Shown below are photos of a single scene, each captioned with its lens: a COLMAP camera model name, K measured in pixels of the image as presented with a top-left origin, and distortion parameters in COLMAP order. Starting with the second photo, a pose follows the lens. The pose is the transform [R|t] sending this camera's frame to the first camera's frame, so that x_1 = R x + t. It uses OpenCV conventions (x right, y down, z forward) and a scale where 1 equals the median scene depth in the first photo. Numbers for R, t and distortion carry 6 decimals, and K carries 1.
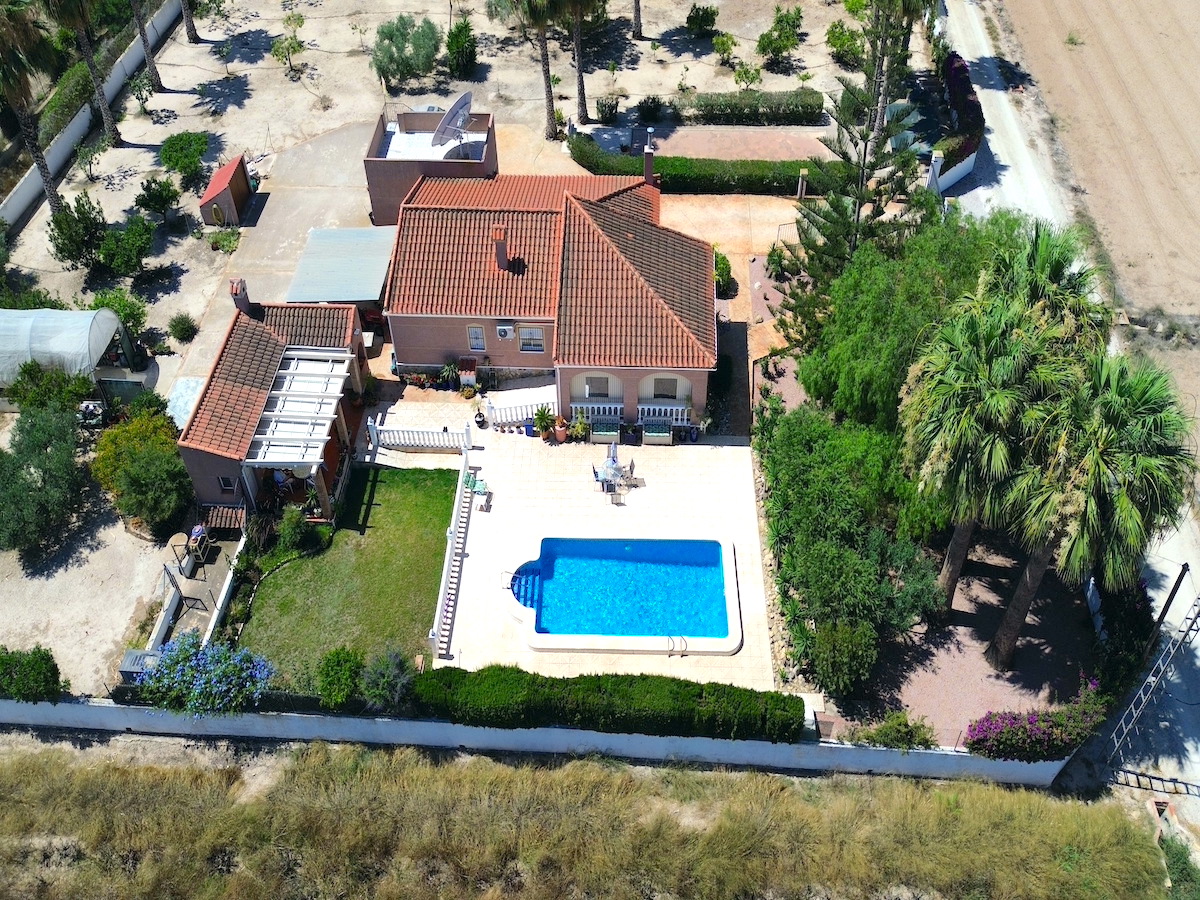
lens RADIAL K [[1035.0, 0, 600.0], [0, 1035.0, 450.0], [0, 0, 1]] dist [0.030390, 0.002231]
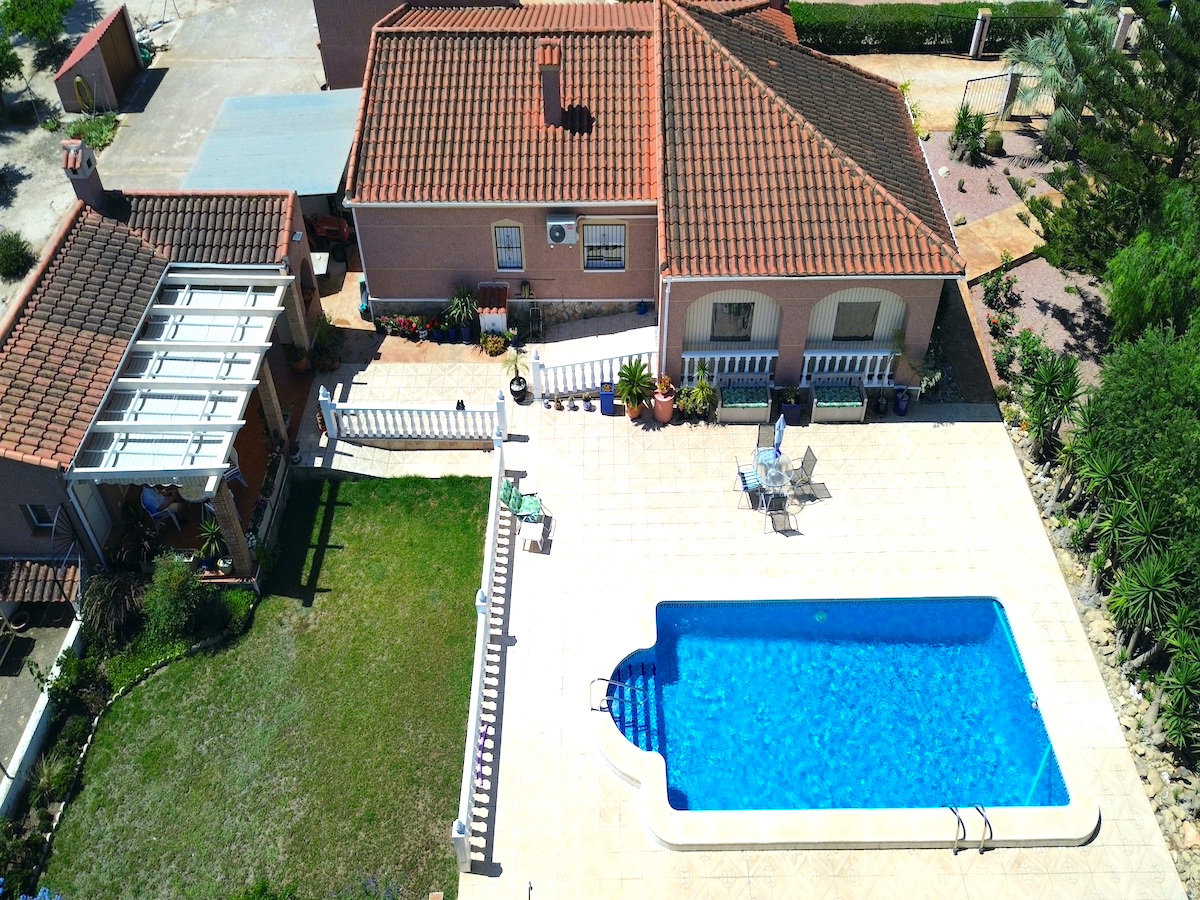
lens RADIAL K [[1128.9, 0, 622.7], [0, 1128.9, 393.4], [0, 0, 1]] dist [0.022196, 0.009186]
pose [[0.999119, -0.027897, 0.031355, -0.080796], [0.029727, 0.997785, -0.059505, 0.012299], [-0.029626, 0.060385, 0.997735, 0.391747]]
